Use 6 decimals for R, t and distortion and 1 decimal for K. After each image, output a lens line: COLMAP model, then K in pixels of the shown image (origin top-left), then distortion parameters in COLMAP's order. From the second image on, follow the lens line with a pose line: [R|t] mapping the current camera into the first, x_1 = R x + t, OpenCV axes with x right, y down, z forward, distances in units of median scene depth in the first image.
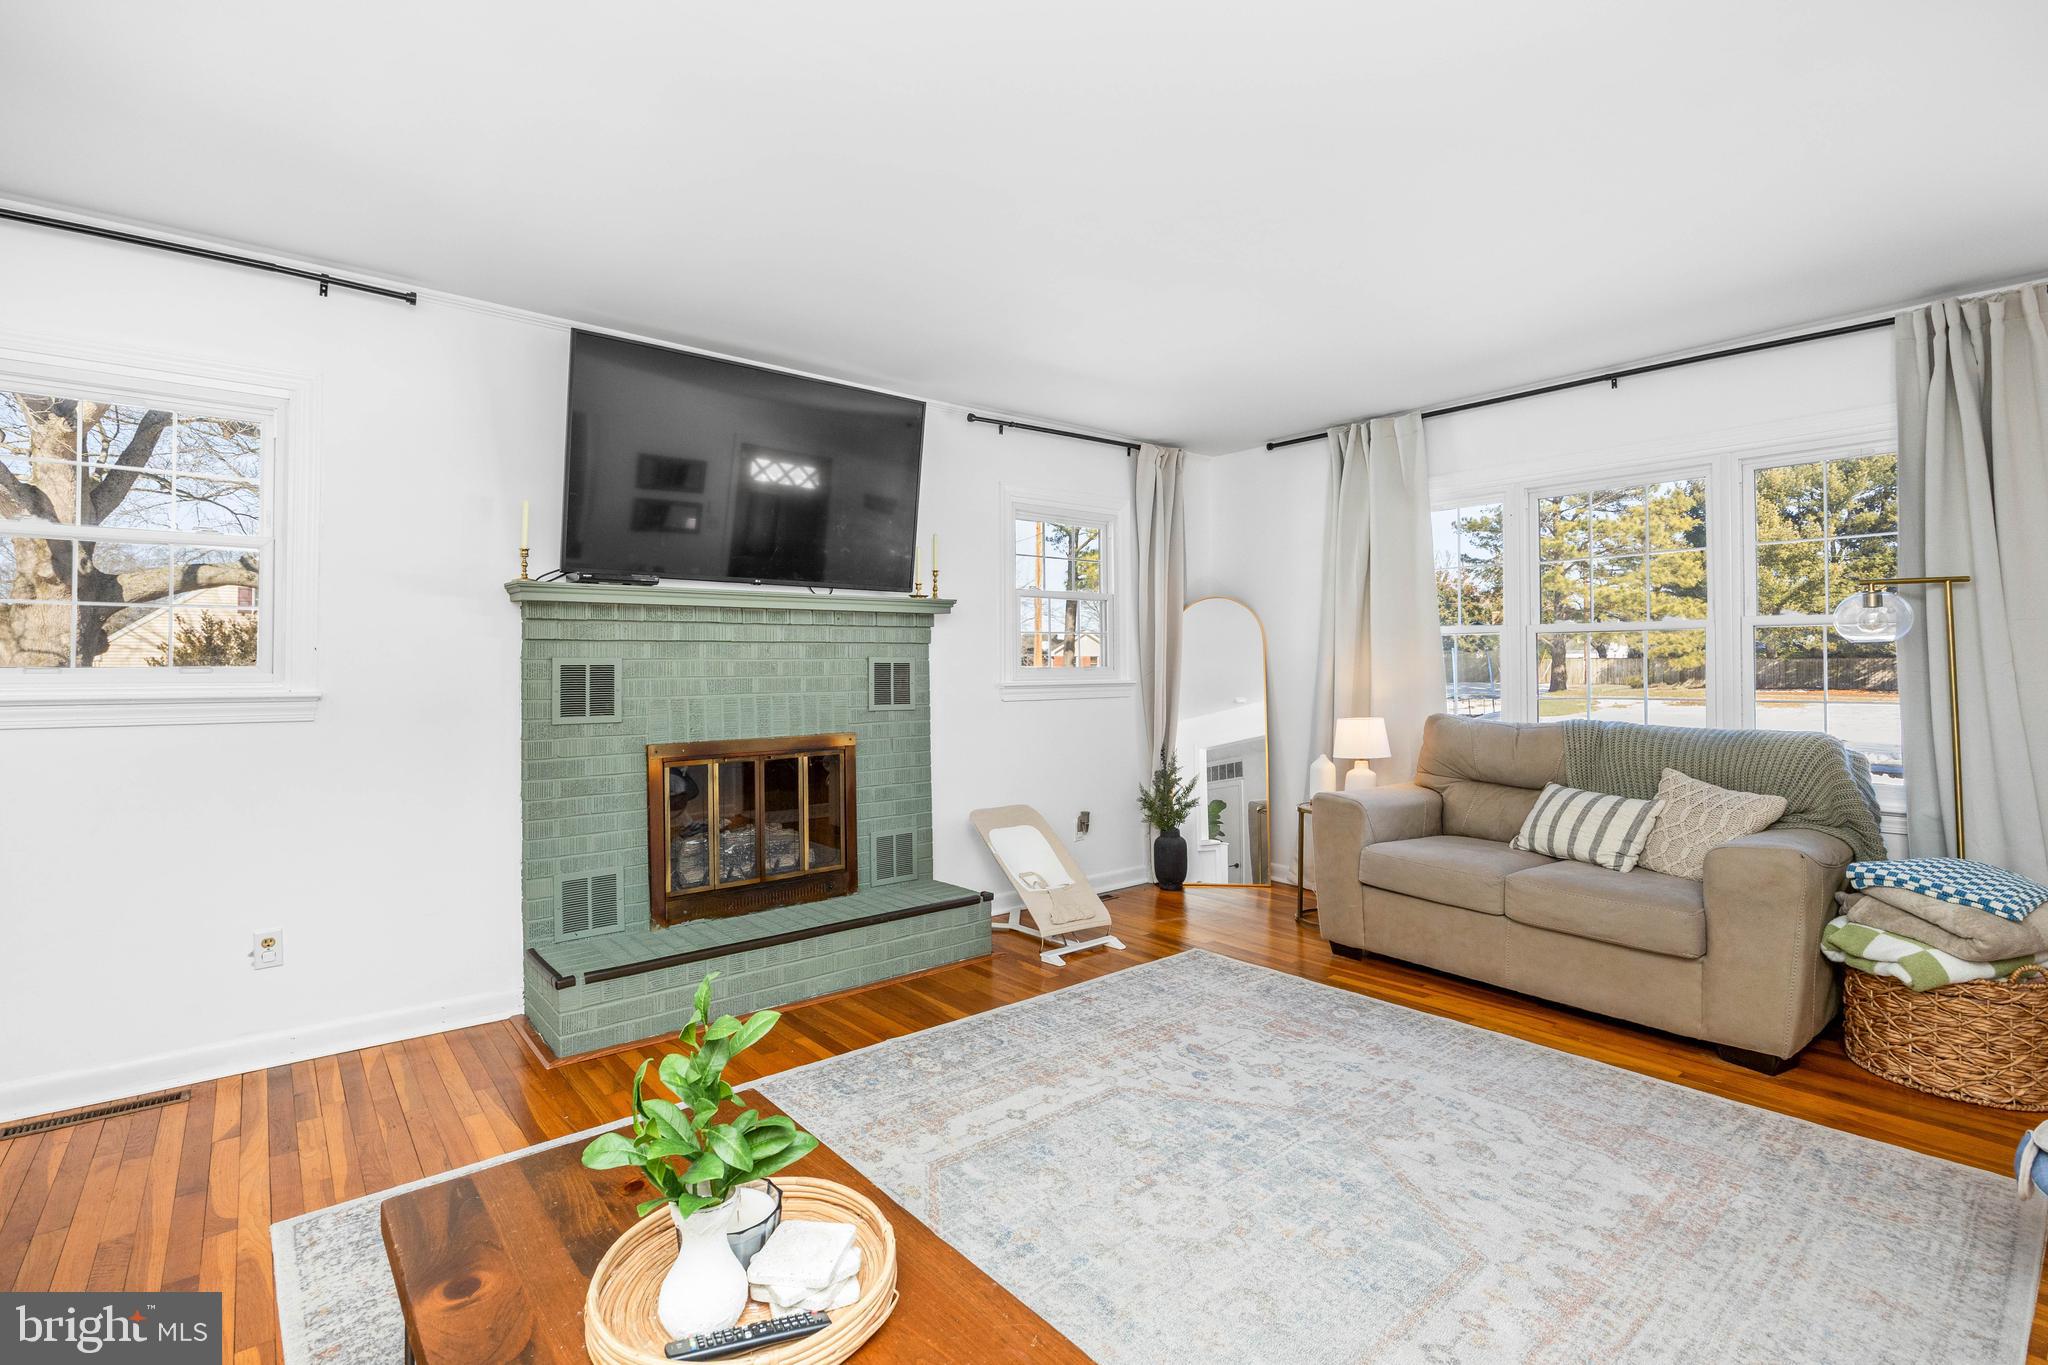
lens RADIAL K [[966.0, 0, 1039.6], [0, 966.0, 661.1], [0, 0, 1]] dist [-0.017301, 0.001302]
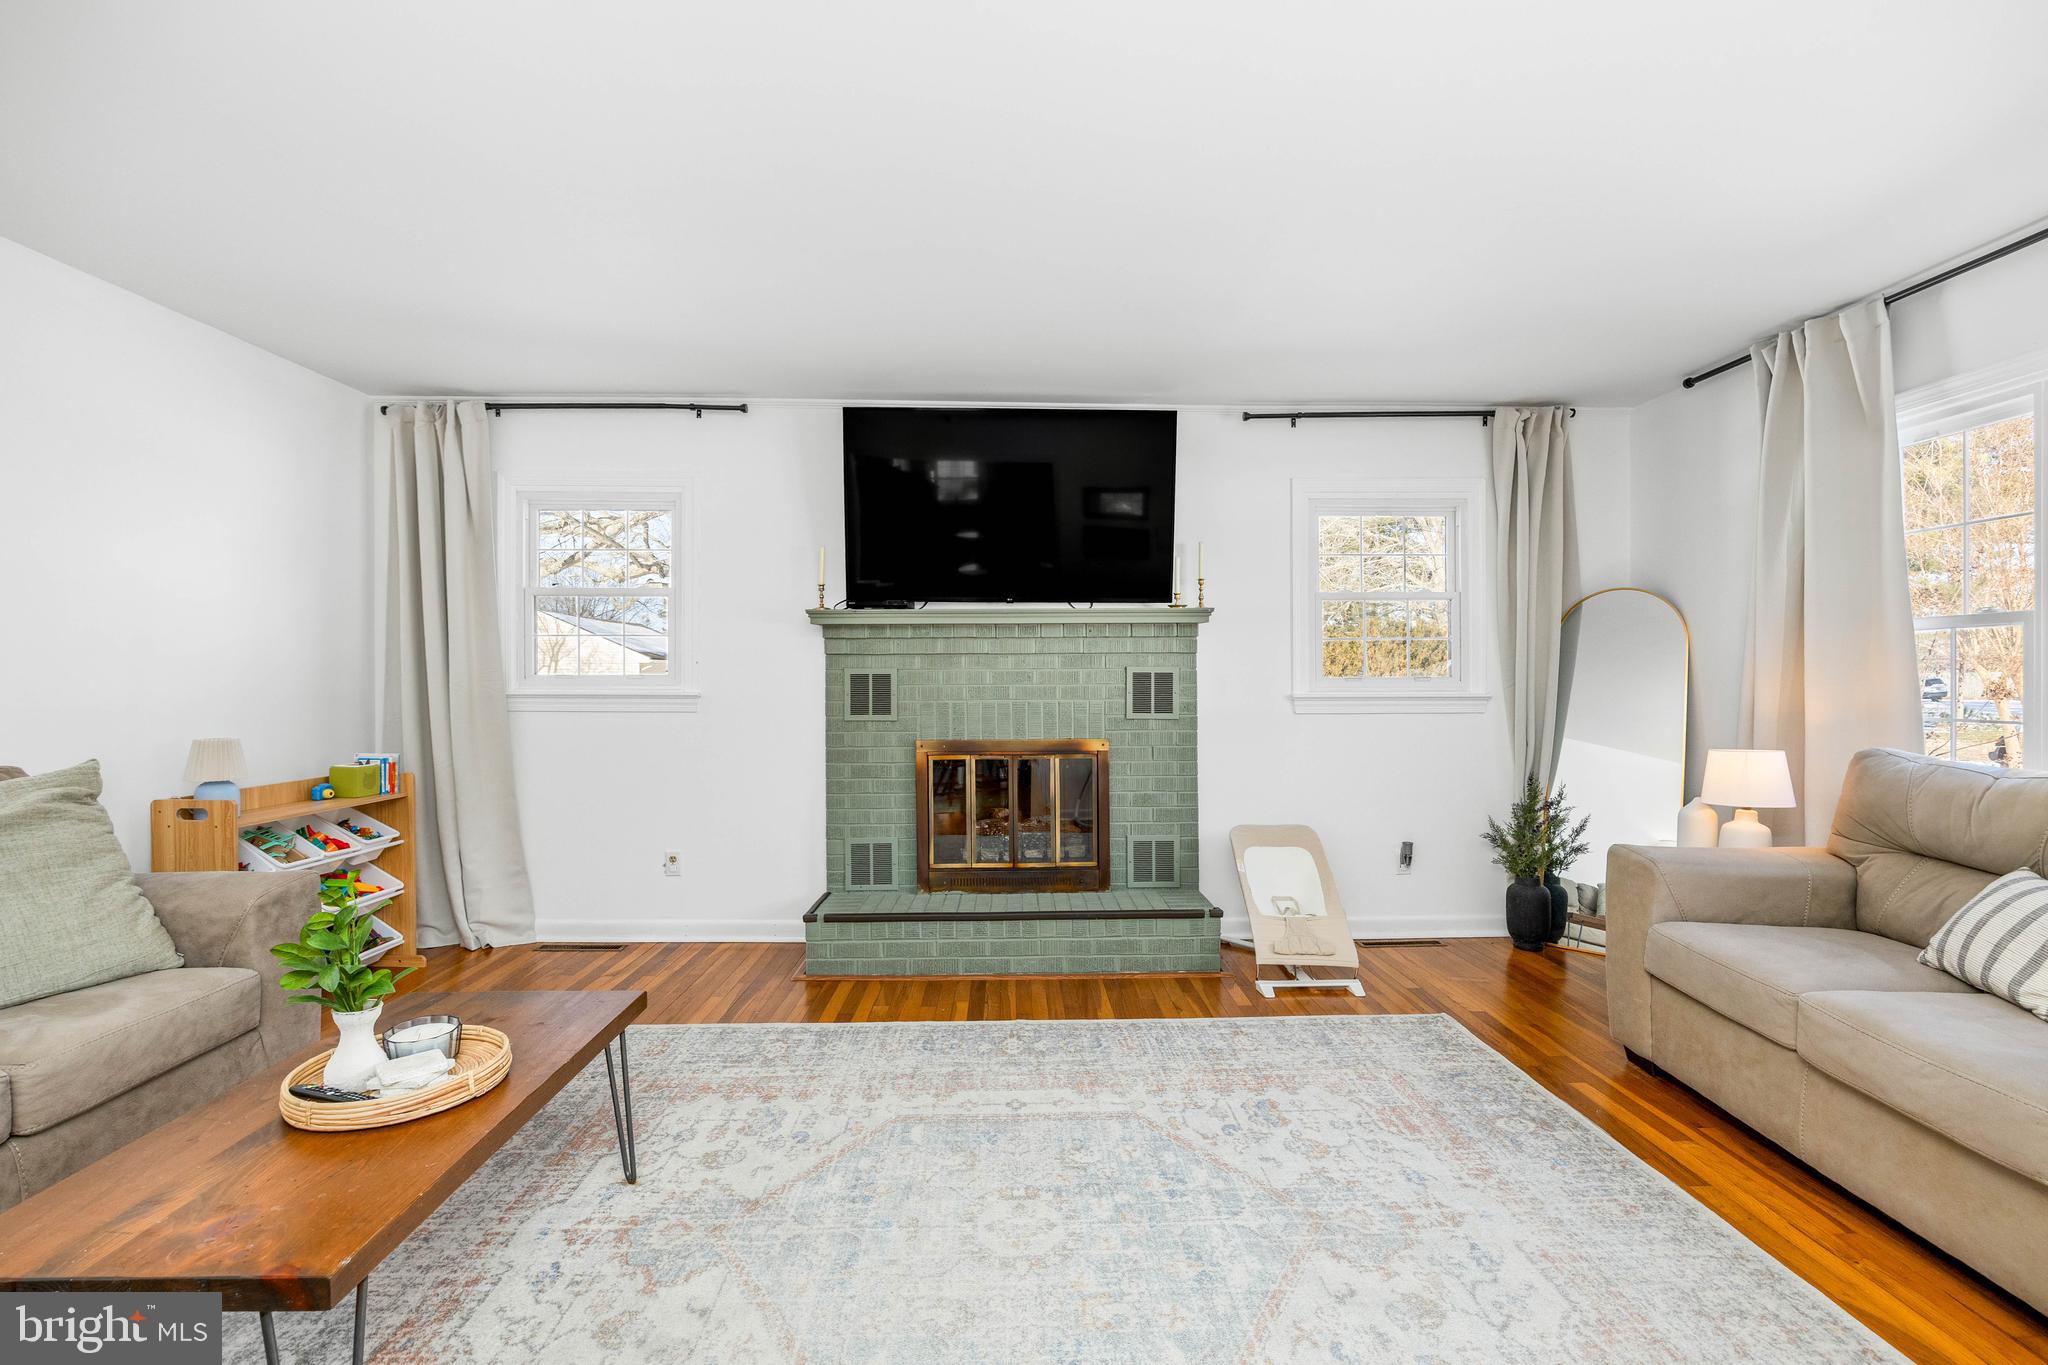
lens RADIAL K [[966.0, 0, 1032.0], [0, 966.0, 689.1], [0, 0, 1]] dist [-0.017301, 0.001302]
pose [[0.777366, 0.010716, -0.628957, 0.459062], [0.000237, 0.999850, 0.017328, 0.001722], [0.629048, -0.013619, 0.777247, 0.147317]]
